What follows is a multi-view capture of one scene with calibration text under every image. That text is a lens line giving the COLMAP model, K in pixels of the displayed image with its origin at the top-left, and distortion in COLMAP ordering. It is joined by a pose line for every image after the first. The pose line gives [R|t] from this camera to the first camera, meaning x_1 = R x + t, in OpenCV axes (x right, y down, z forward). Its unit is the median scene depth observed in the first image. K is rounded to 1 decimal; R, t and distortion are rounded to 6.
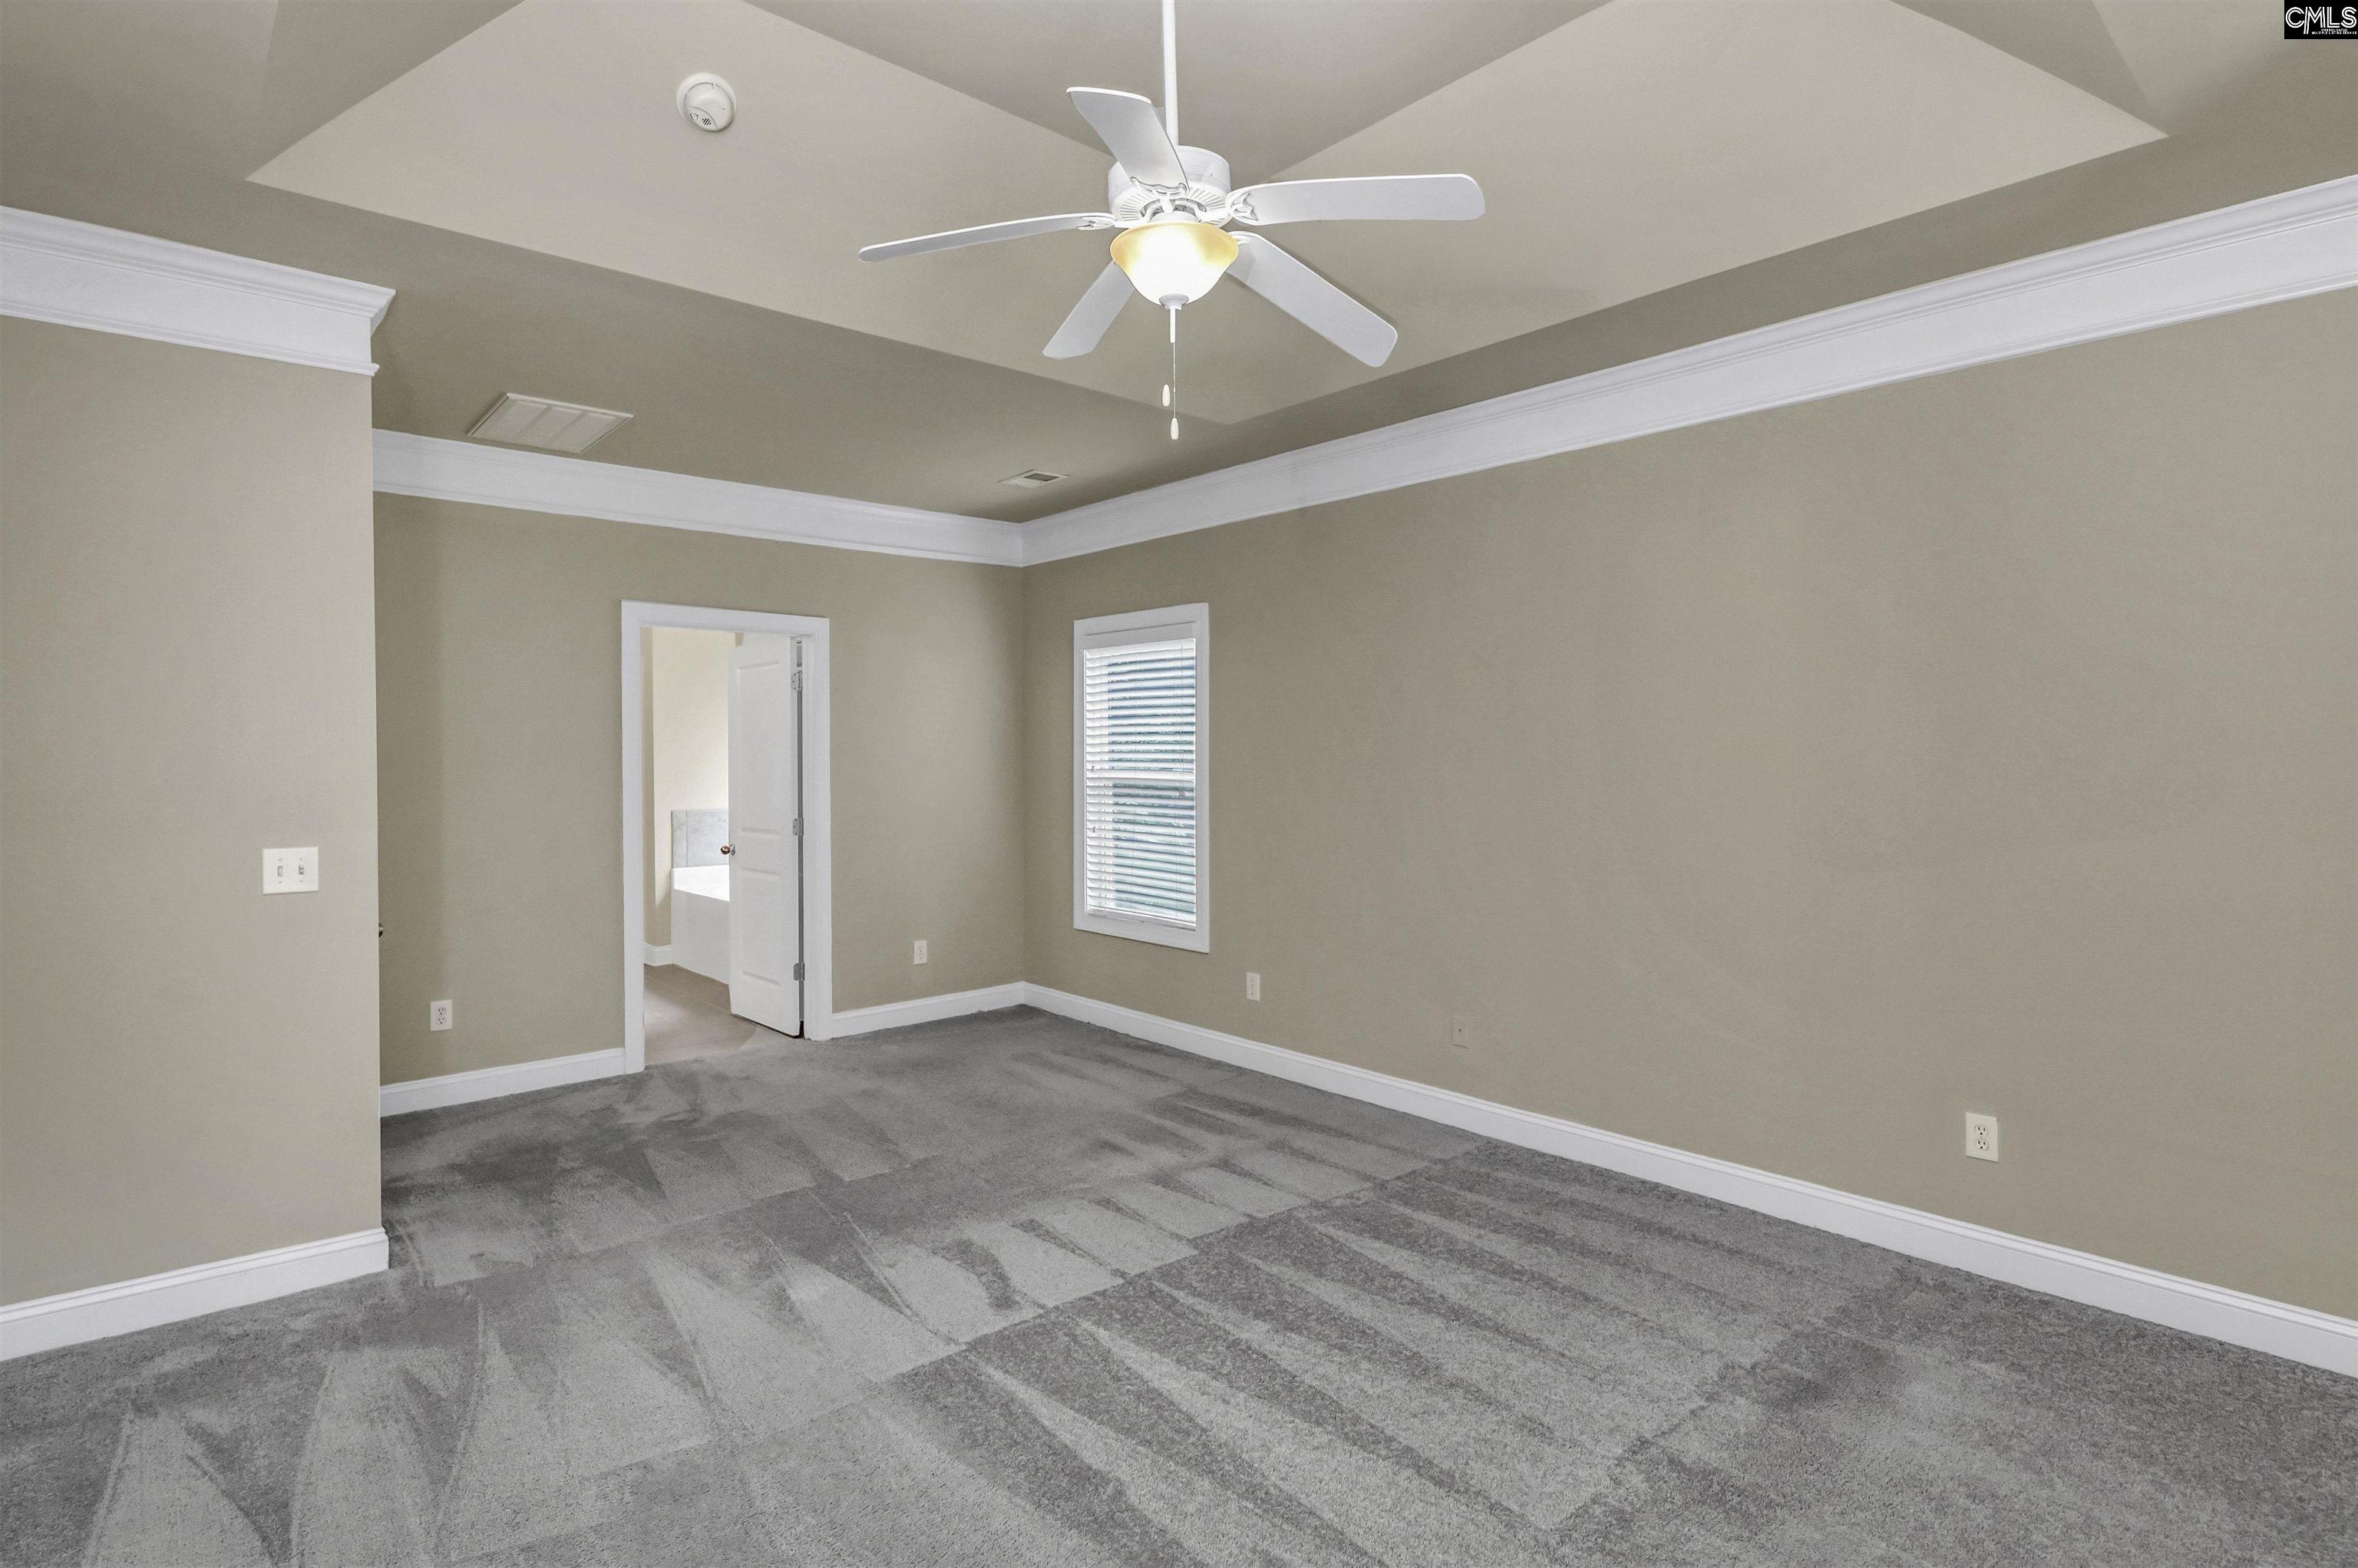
lens RADIAL K [[1166.3, 0, 1182.0], [0, 1166.3, 775.9], [0, 0, 1]] dist [0.002325, -0.014212]
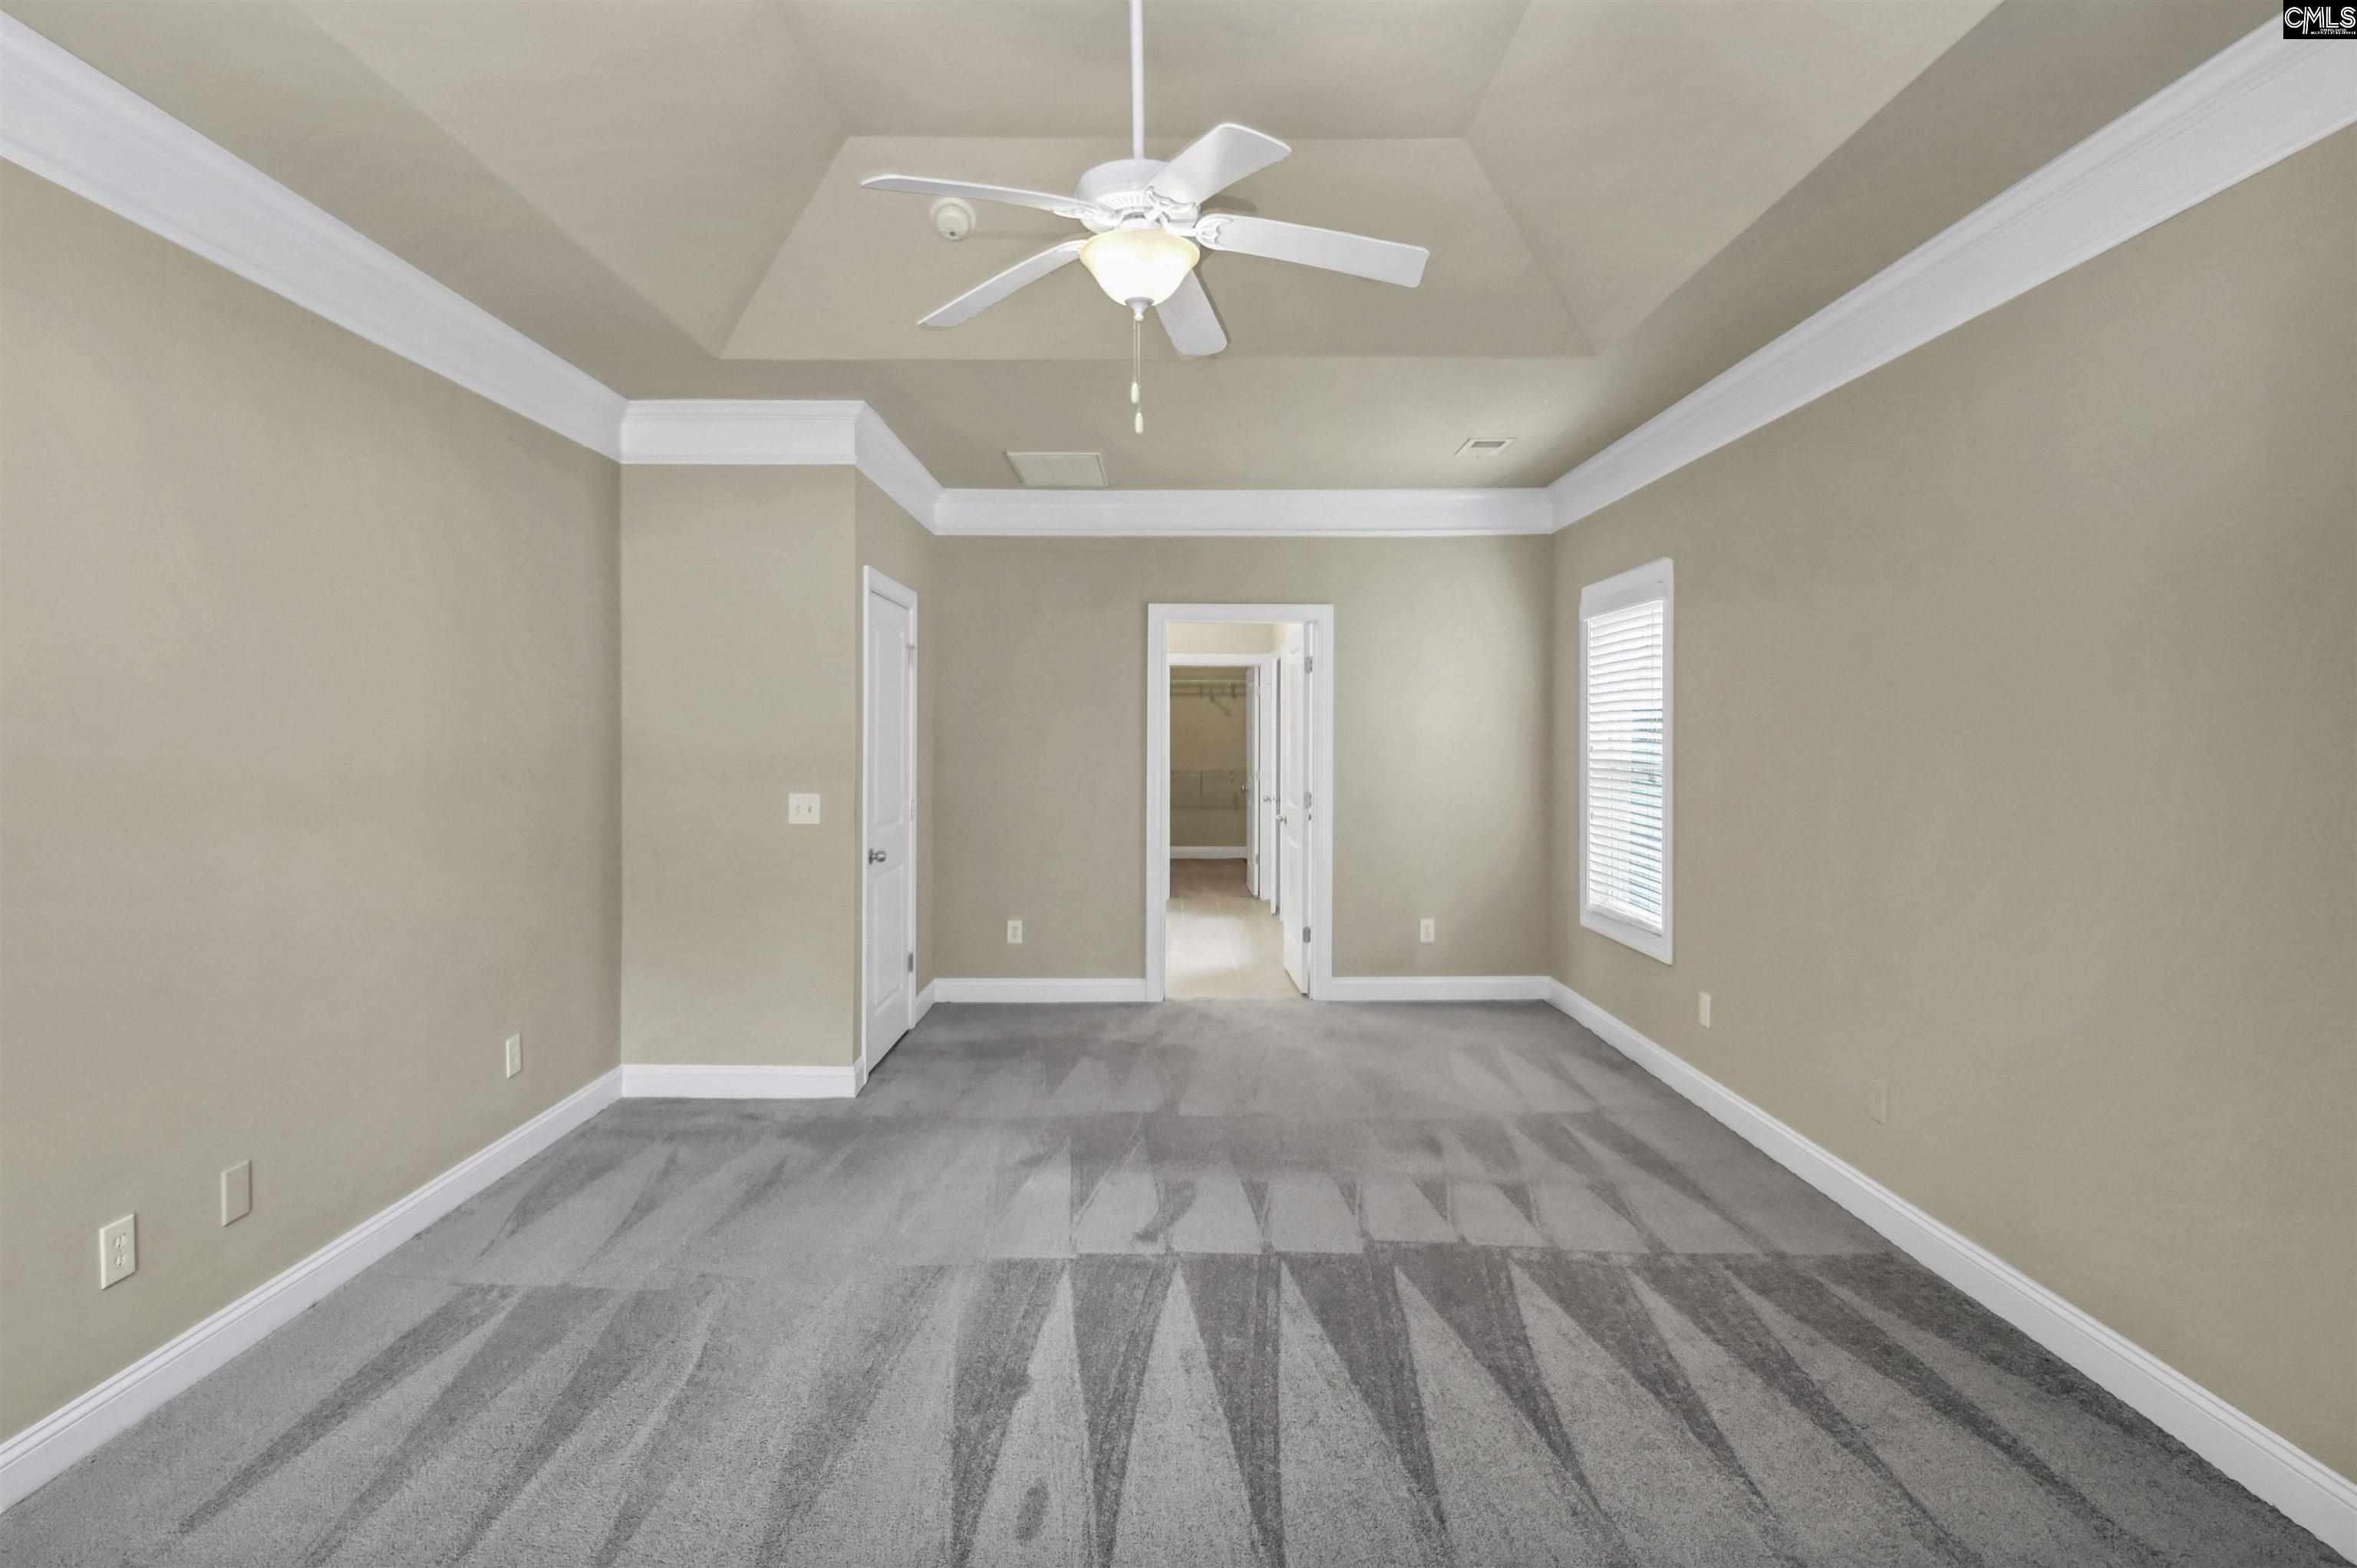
lens RADIAL K [[1192.3, 0, 1178.7], [0, 1192.3, 742.9], [0, 0, 1]] dist [0.002243, -0.014092]
pose [[0.752488, 0.006875, -0.658571, 0.479205], [-0.015011, 0.999865, -0.006714, 0.000253], [0.658435, 0.014938, 0.752489, 0.143561]]
